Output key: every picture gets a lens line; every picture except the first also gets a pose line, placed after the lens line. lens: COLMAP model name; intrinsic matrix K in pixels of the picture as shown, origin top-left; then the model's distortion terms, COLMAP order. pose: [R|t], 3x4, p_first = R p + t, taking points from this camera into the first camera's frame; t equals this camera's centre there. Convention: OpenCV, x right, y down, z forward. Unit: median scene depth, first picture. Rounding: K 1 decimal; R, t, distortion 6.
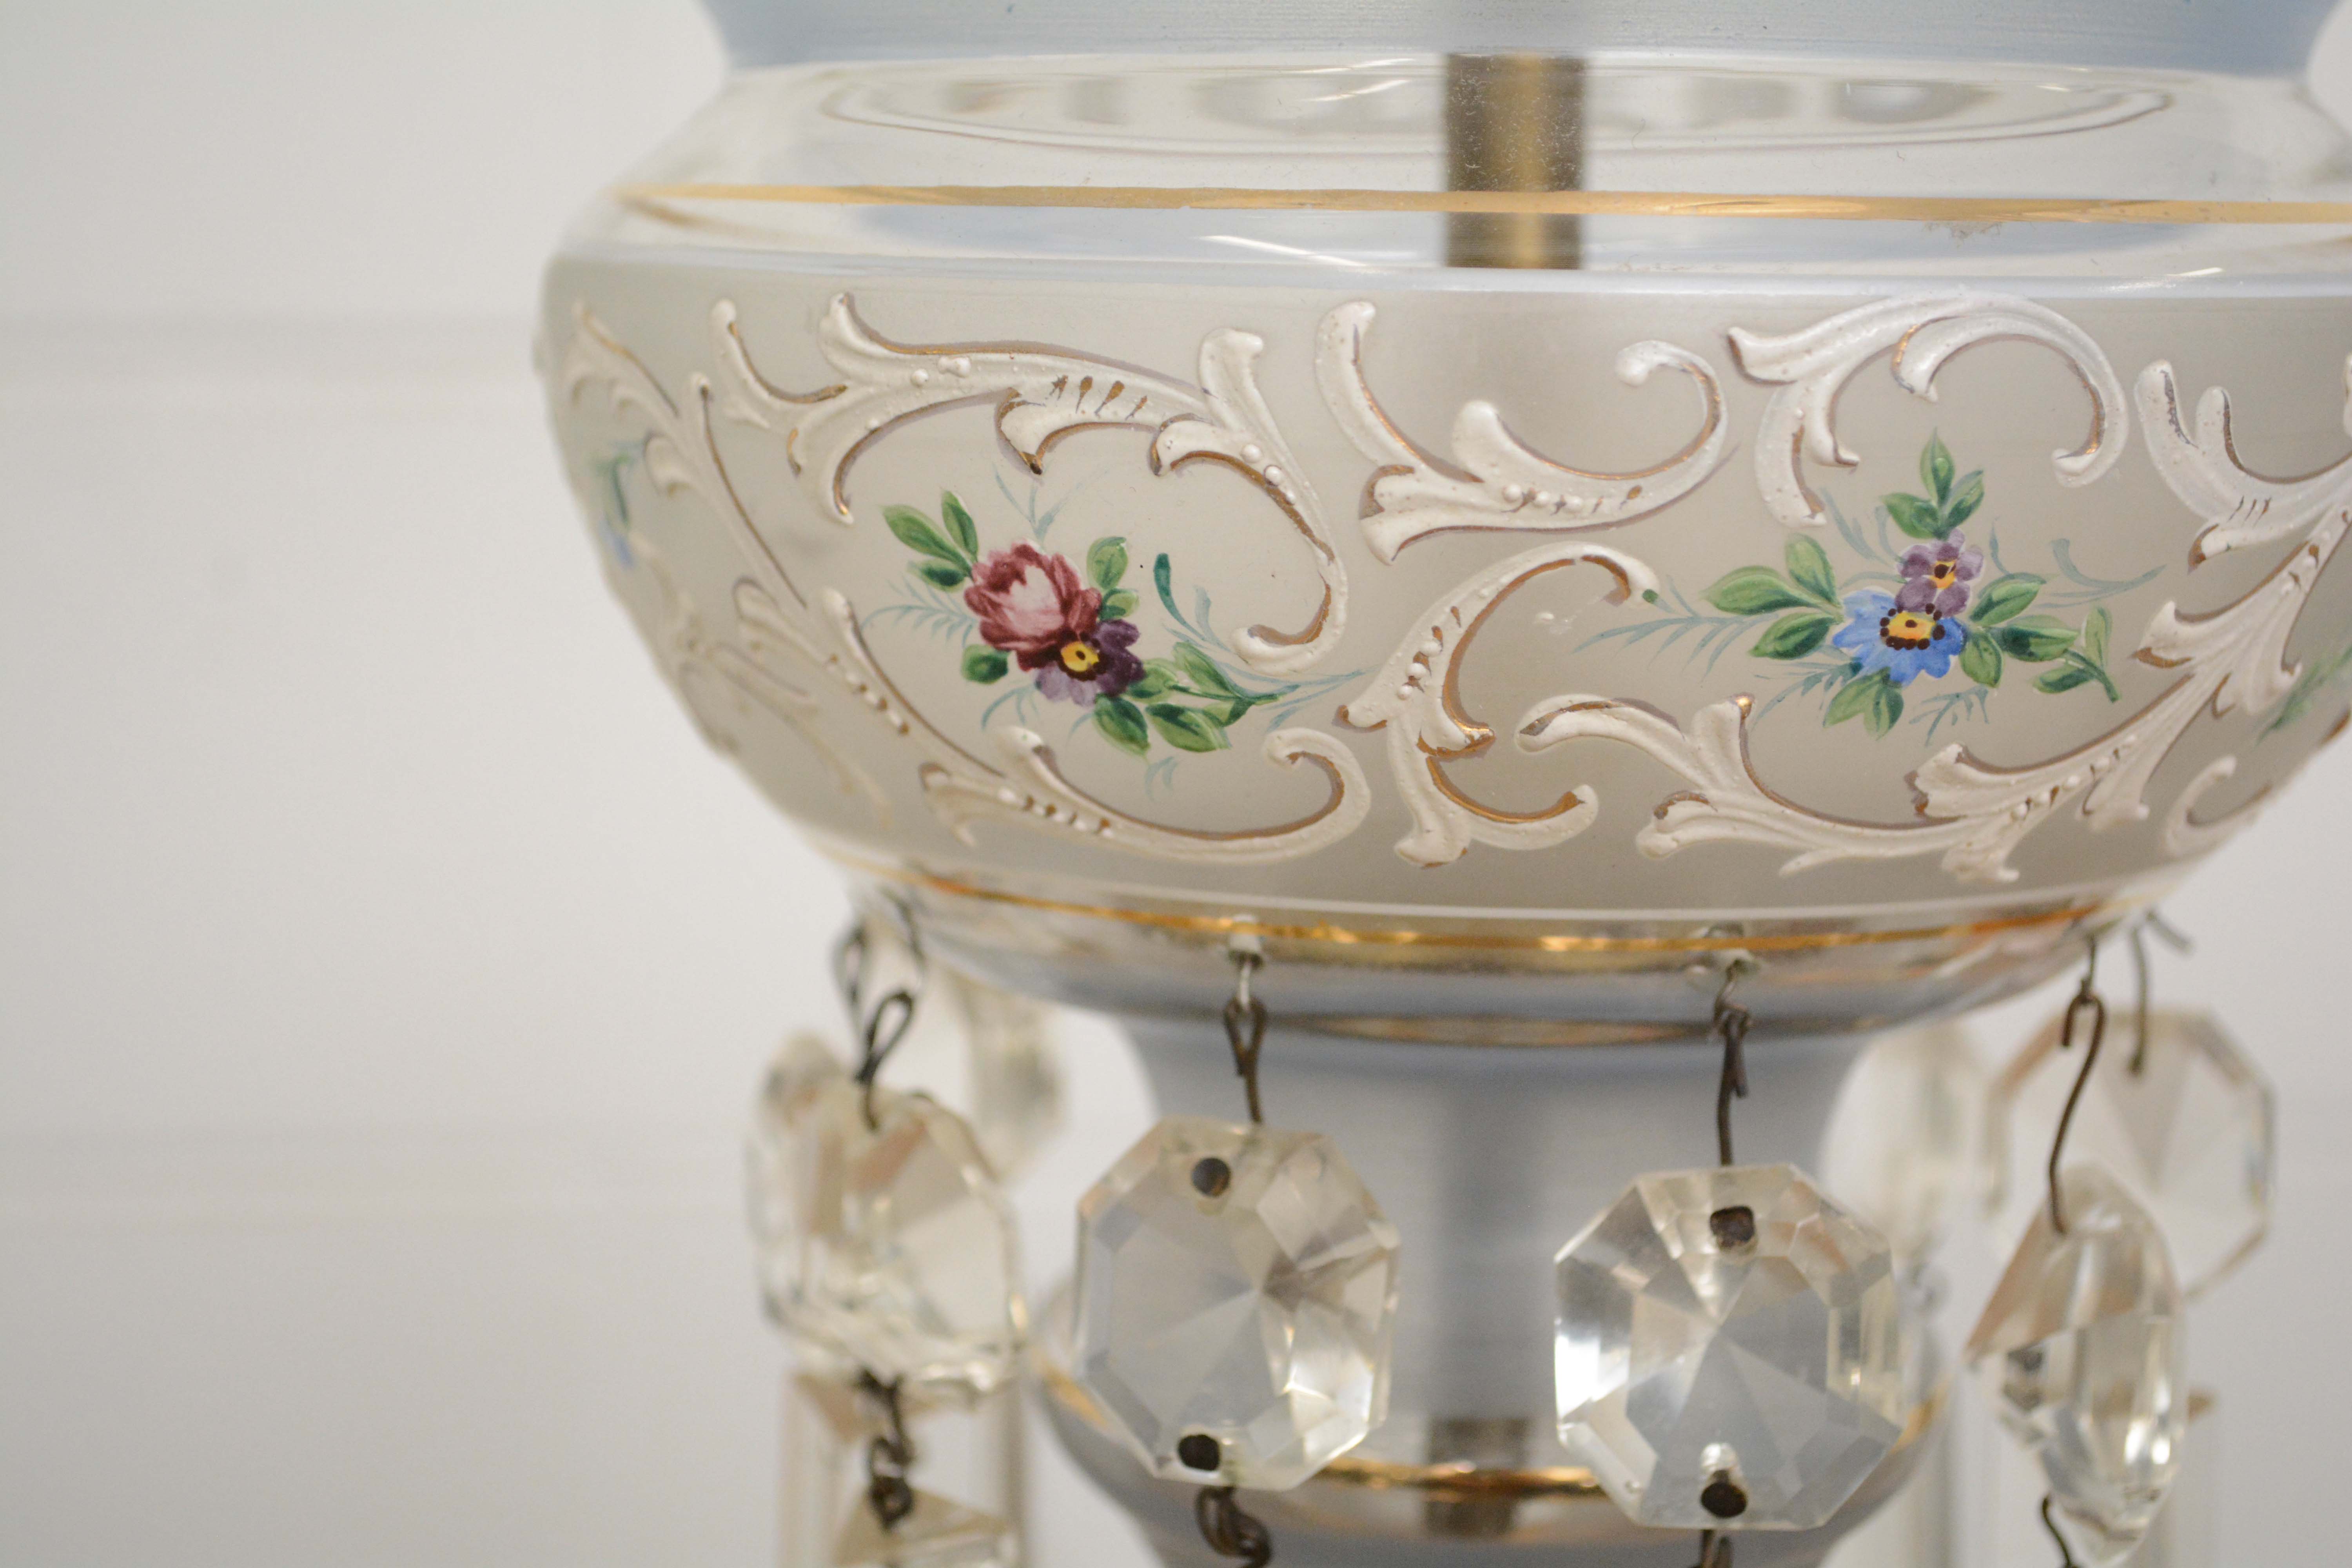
lens RADIAL K [[4082.5, 0, 1188.1], [0, 4082.5, 774.2], [0, 0, 1]] dist [-0.001881, 0.000000]
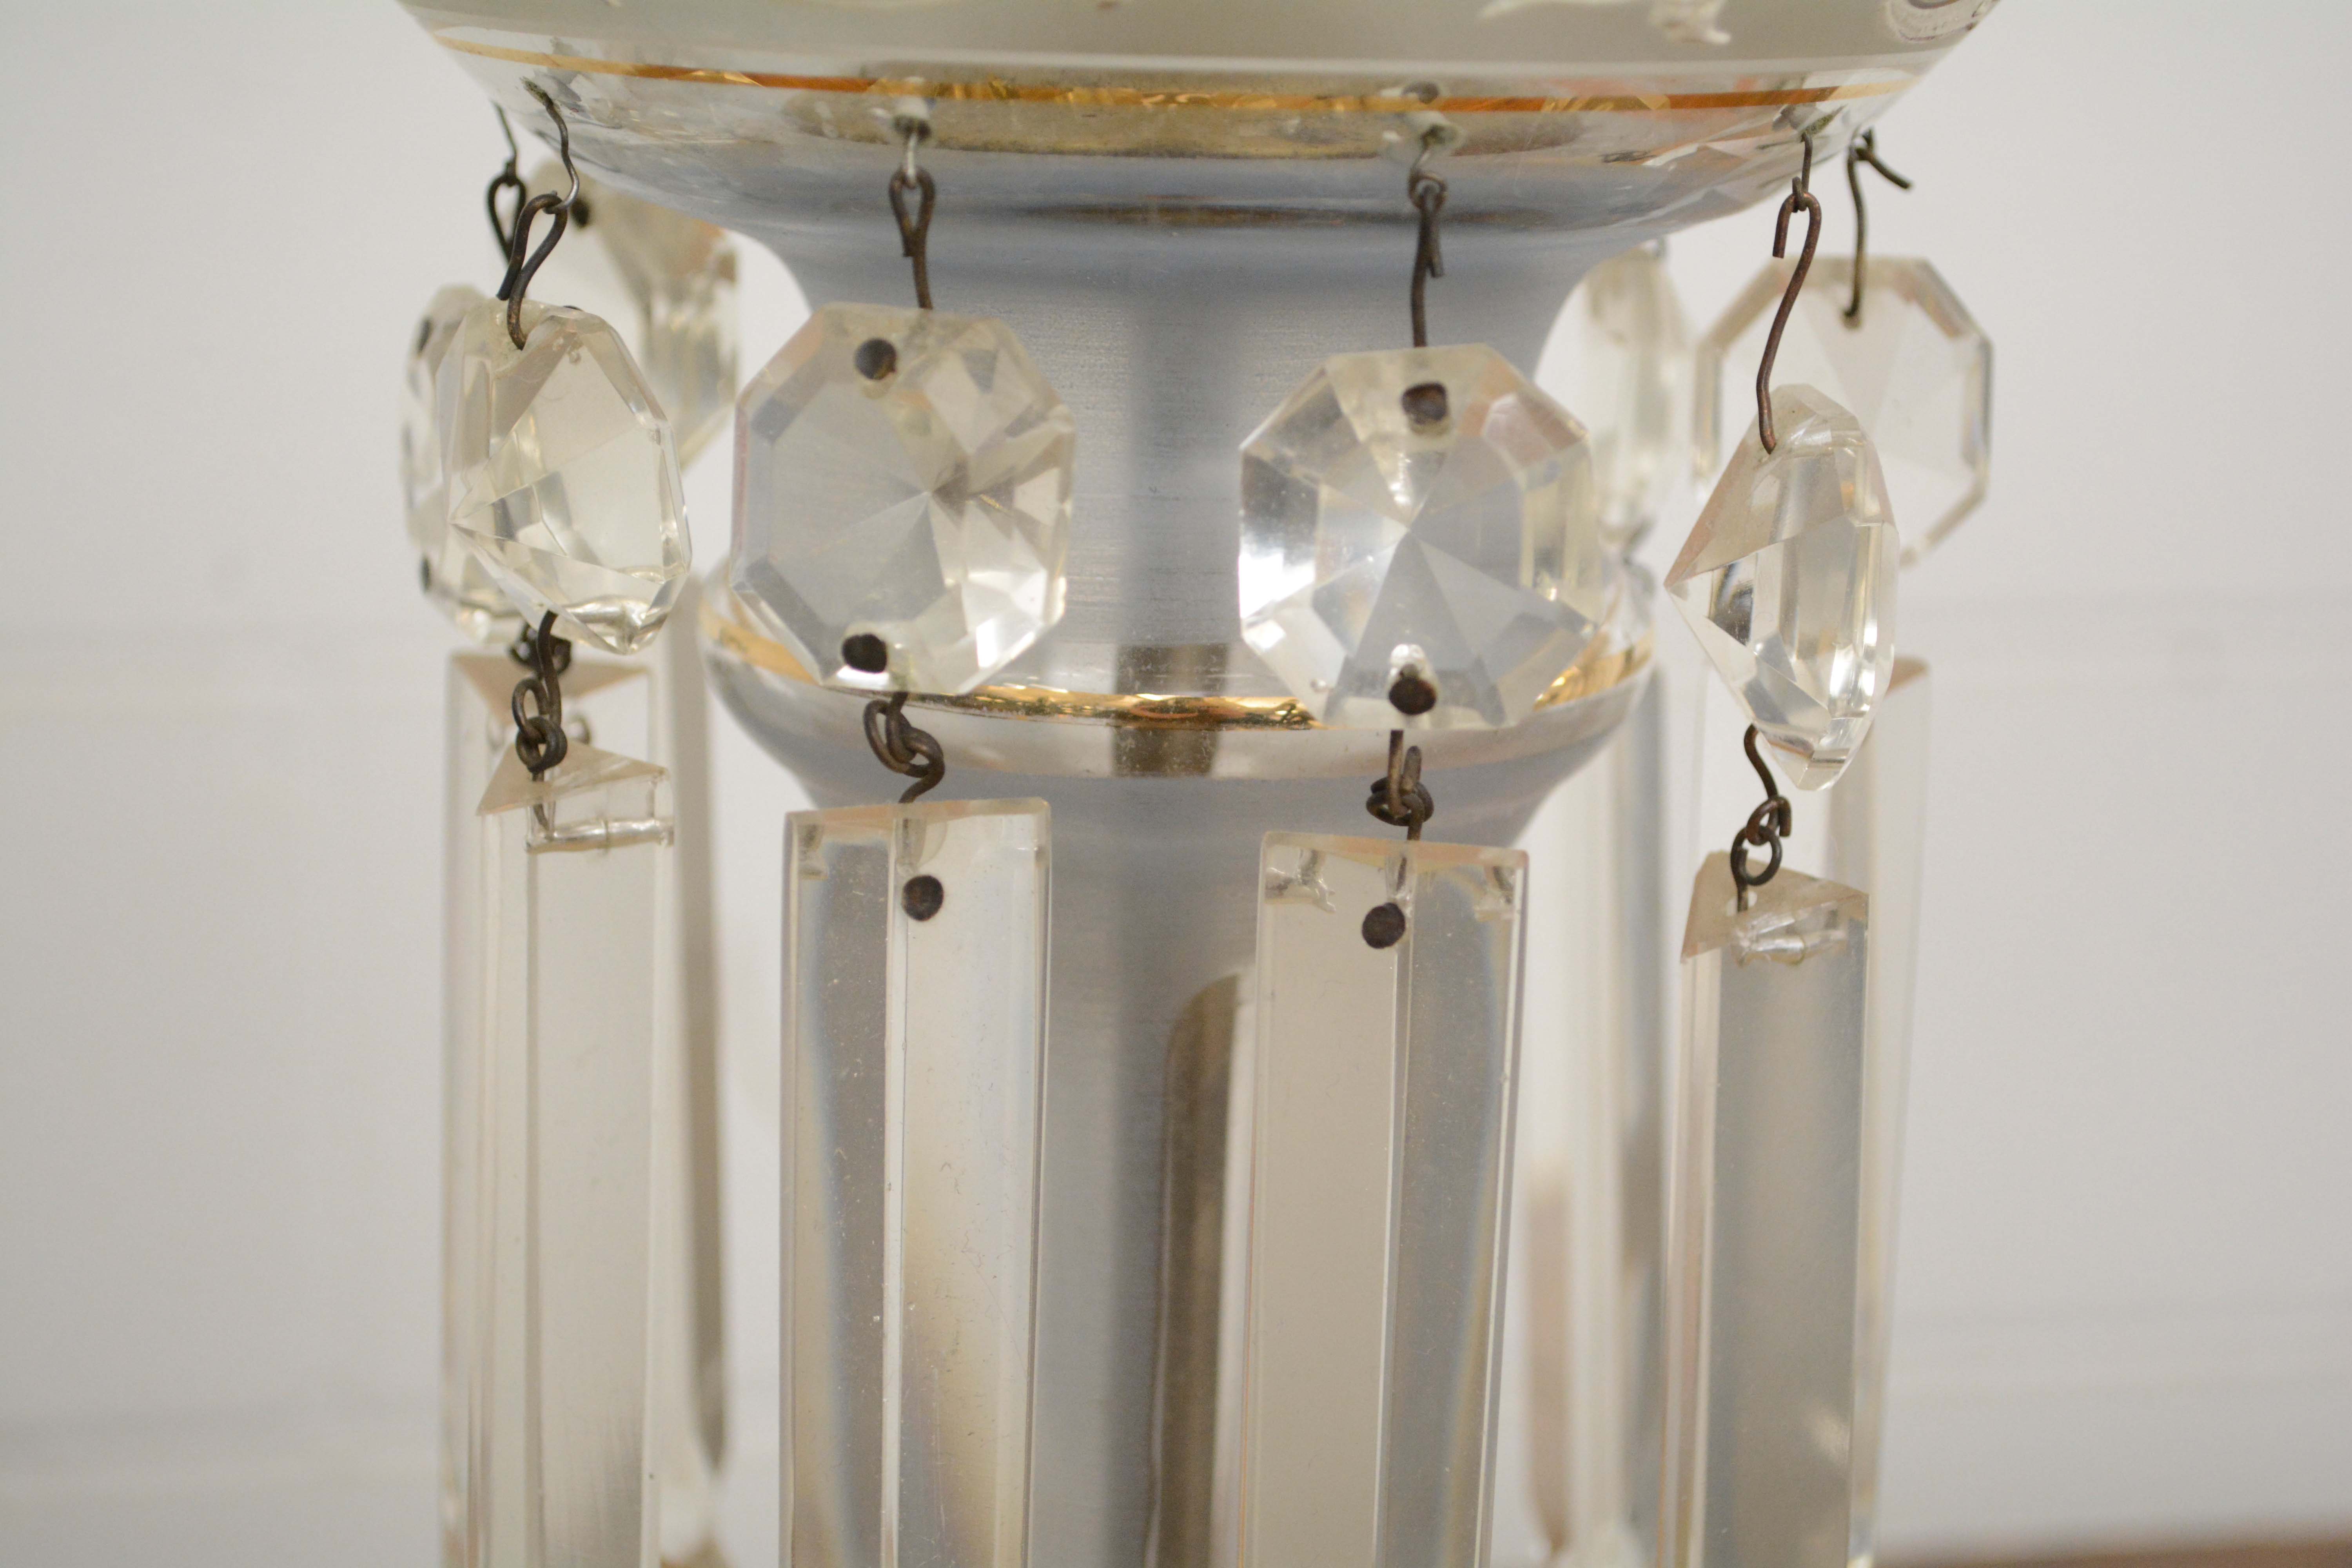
lens RADIAL K [[4082.5, 0, 1156.3], [0, 4082.5, 784.4], [0, 0, 1]] dist [-0.001881, 0.000000]
pose [[0.998487, -0.003286, 0.054892, 0.017715], [-0.001991, 0.995398, 0.095803, 0.102602], [-0.054954, -0.095767, 0.993886, 0.048946]]
